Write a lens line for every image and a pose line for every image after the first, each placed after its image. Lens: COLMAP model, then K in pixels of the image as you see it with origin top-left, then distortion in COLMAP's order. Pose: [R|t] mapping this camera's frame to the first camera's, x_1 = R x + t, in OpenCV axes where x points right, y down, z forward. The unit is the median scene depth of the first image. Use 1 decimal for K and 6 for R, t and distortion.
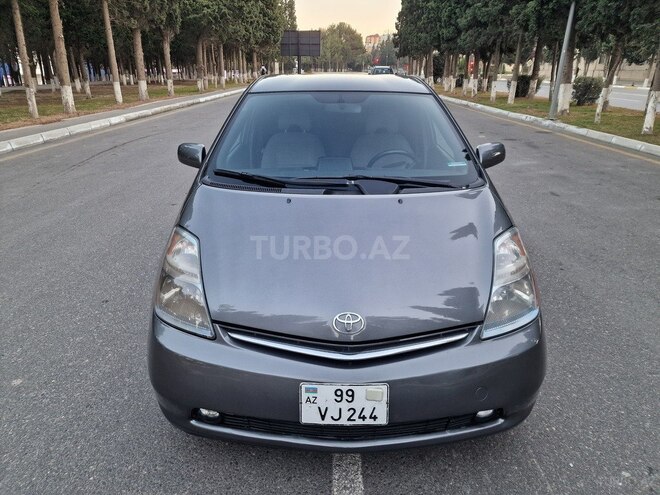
lens RADIAL K [[434.8, 0, 332.5], [0, 434.8, 251.5], [0, 0, 1]] dist [0.075377, -0.067407]
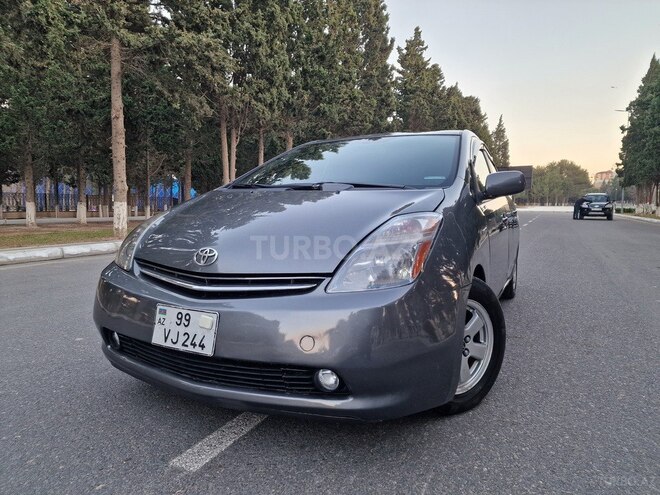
lens RADIAL K [[434.8, 0, 330.7], [0, 434.8, 243.3], [0, 0, 1]] dist [0.075377, -0.067407]
pose [[0.893501, 0.040728, -0.447211, 0.062589], [-0.173172, 0.950101, -0.259461, 0.028001], [0.414329, 0.309273, 0.855969, 0.013016]]
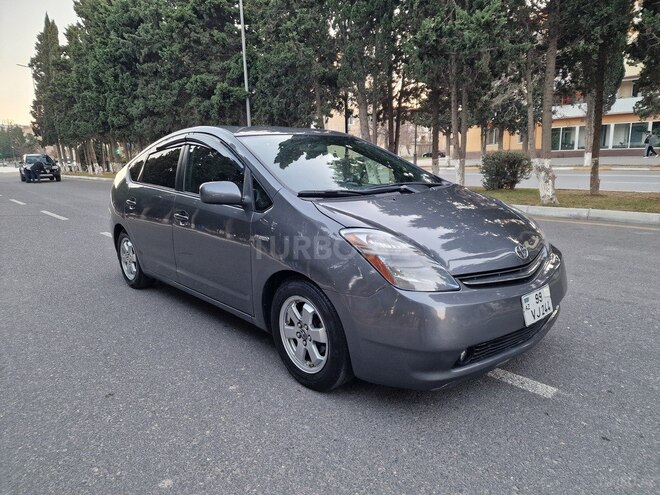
lens RADIAL K [[434.8, 0, 329.1], [0, 434.8, 243.5], [0, 0, 1]] dist [0.075377, -0.067407]
pose [[0.740404, -0.160741, 0.652659, -0.109817], [0.287298, 0.953500, -0.091089, 0.006643], [-0.607669, 0.254950, 0.752156, 0.019814]]
